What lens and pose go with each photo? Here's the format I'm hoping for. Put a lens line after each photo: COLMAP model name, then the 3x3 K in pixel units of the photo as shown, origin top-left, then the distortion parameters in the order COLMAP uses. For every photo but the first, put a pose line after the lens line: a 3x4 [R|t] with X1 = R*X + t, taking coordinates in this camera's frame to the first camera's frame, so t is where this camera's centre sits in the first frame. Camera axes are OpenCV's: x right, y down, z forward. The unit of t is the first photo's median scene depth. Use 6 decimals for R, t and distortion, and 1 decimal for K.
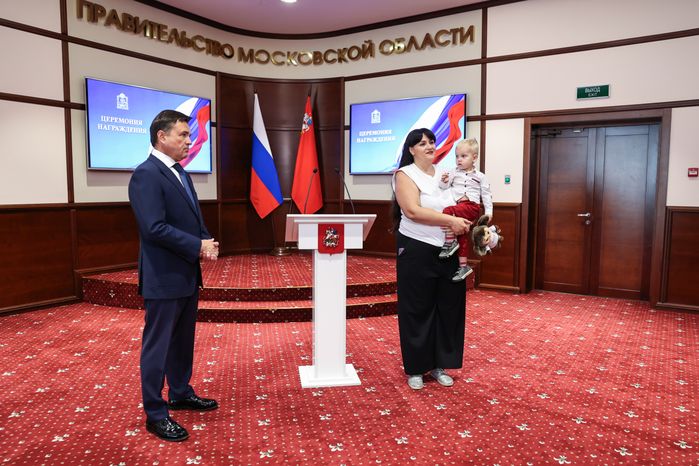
lens RADIAL K [[497.4, 0, 349.5], [0, 497.4, 233.0], [0, 0, 1]] dist [-0.103714, 0.097963]
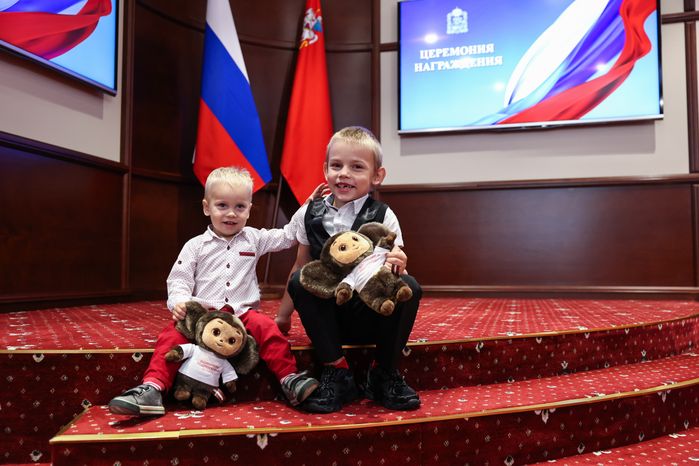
lens RADIAL K [[596.7, 0, 349.5], [0, 596.7, 233.0], [0, 0, 1]] dist [-0.006016, 0.019448]
pose [[0.950764, 0.016283, 0.309488, -0.242203], [0.028271, 0.989899, -0.138930, 0.067473], [-0.308624, 0.140840, 0.940699, 0.476633]]
